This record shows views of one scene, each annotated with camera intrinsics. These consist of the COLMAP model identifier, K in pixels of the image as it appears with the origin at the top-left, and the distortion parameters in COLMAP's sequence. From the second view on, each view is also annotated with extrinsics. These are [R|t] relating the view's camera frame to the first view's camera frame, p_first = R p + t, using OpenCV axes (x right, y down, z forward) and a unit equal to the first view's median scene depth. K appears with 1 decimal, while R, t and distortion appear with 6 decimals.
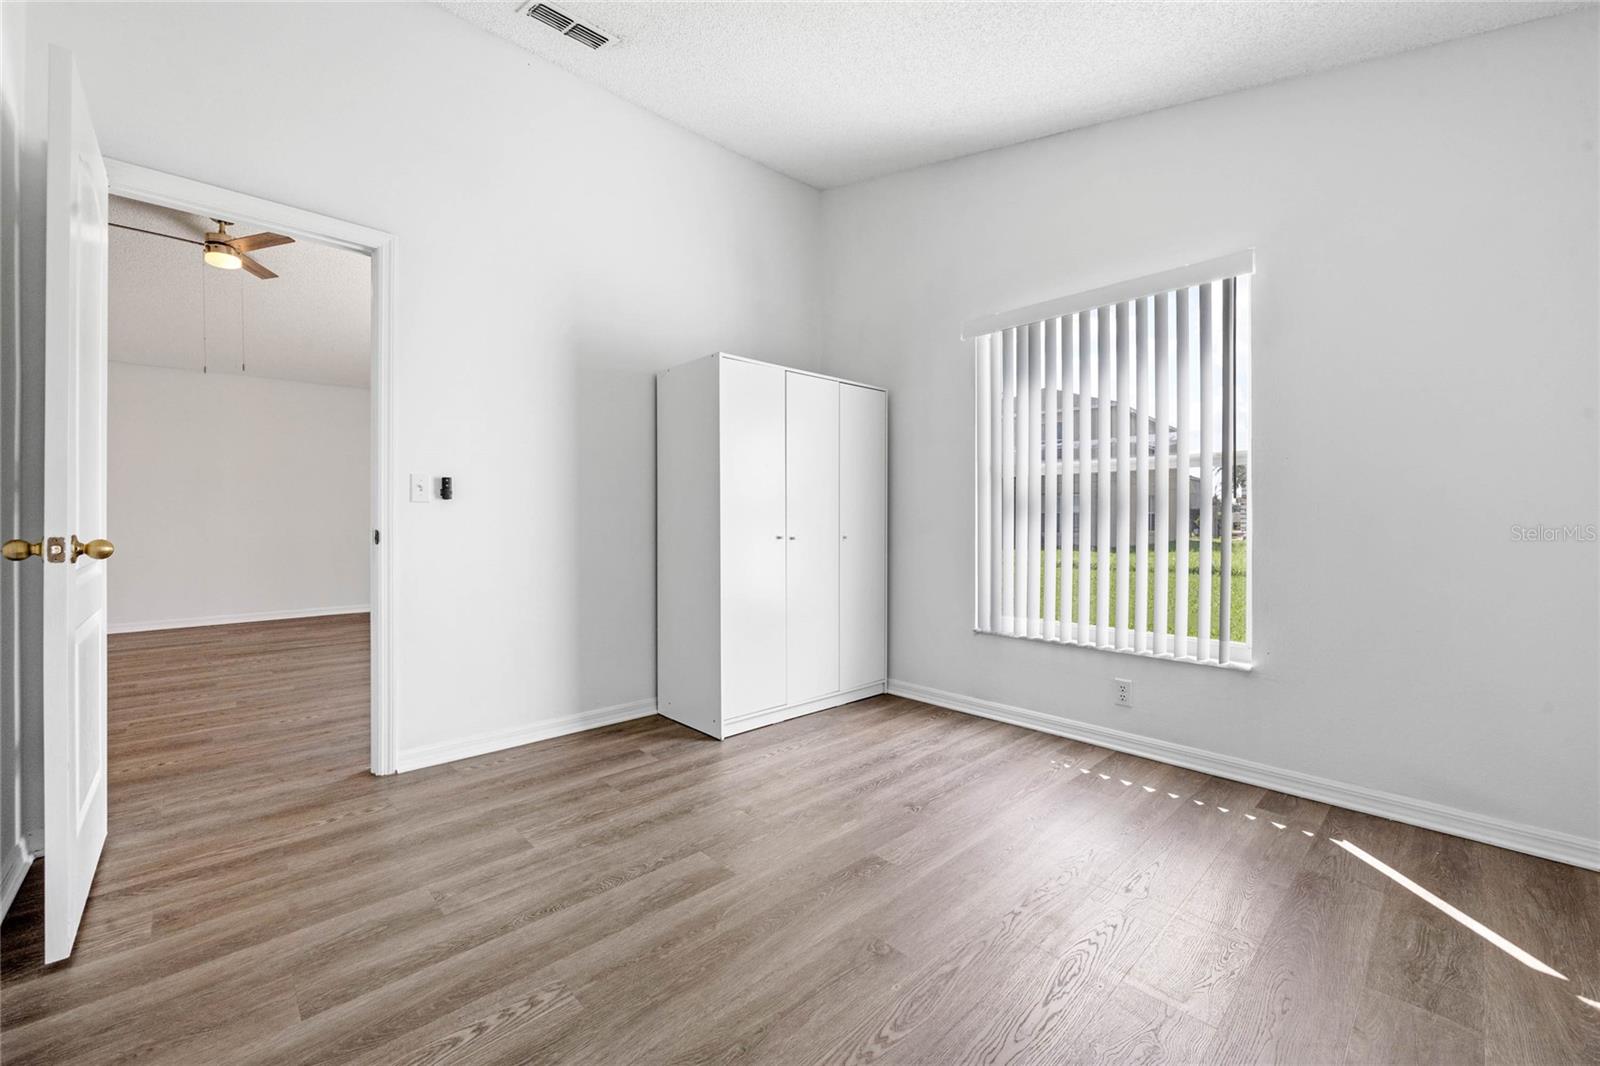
lens RADIAL K [[648.2, 0, 800.9], [0, 648.2, 522.9], [0, 0, 1]] dist [-0.000236, 0.001507]
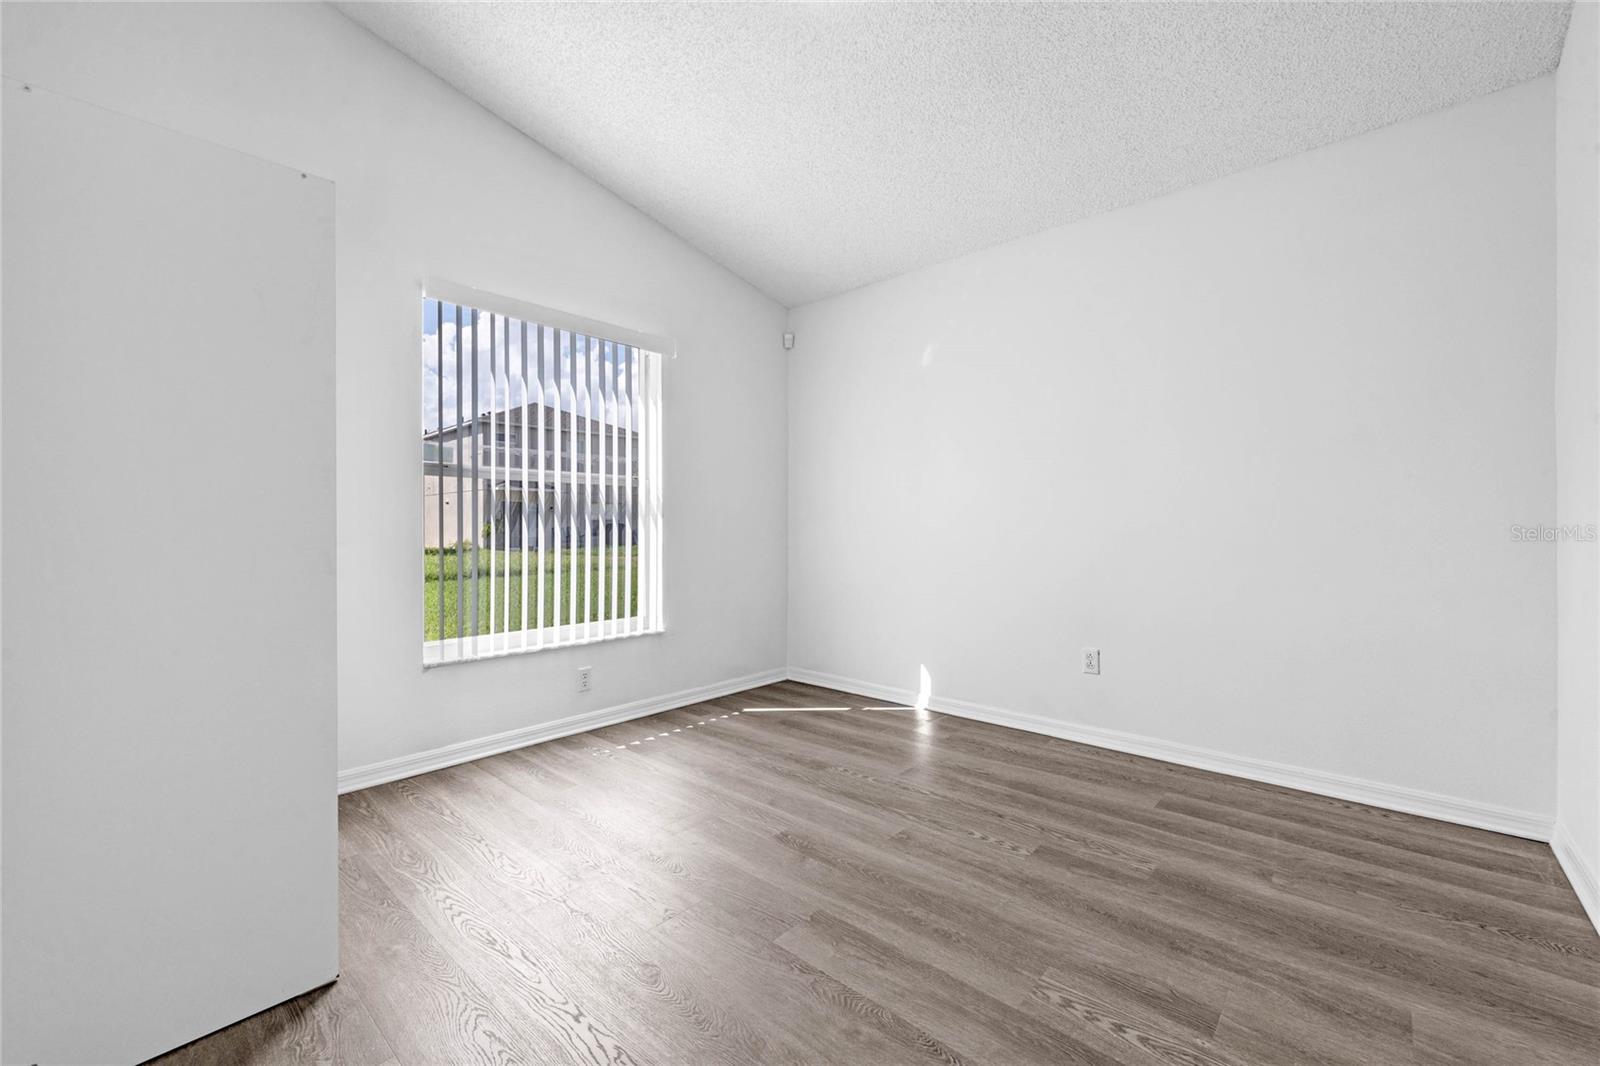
lens RADIAL K [[648.2, 0, 800.6], [0, 648.2, 532.5], [0, 0, 1]] dist [-0.000236, 0.001507]
pose [[-0.097098, -0.007902, 0.995243, -0.729603], [0.005938, 0.999946, 0.008518, -0.002613], [-0.995257, 0.006737, -0.097046, 0.800381]]
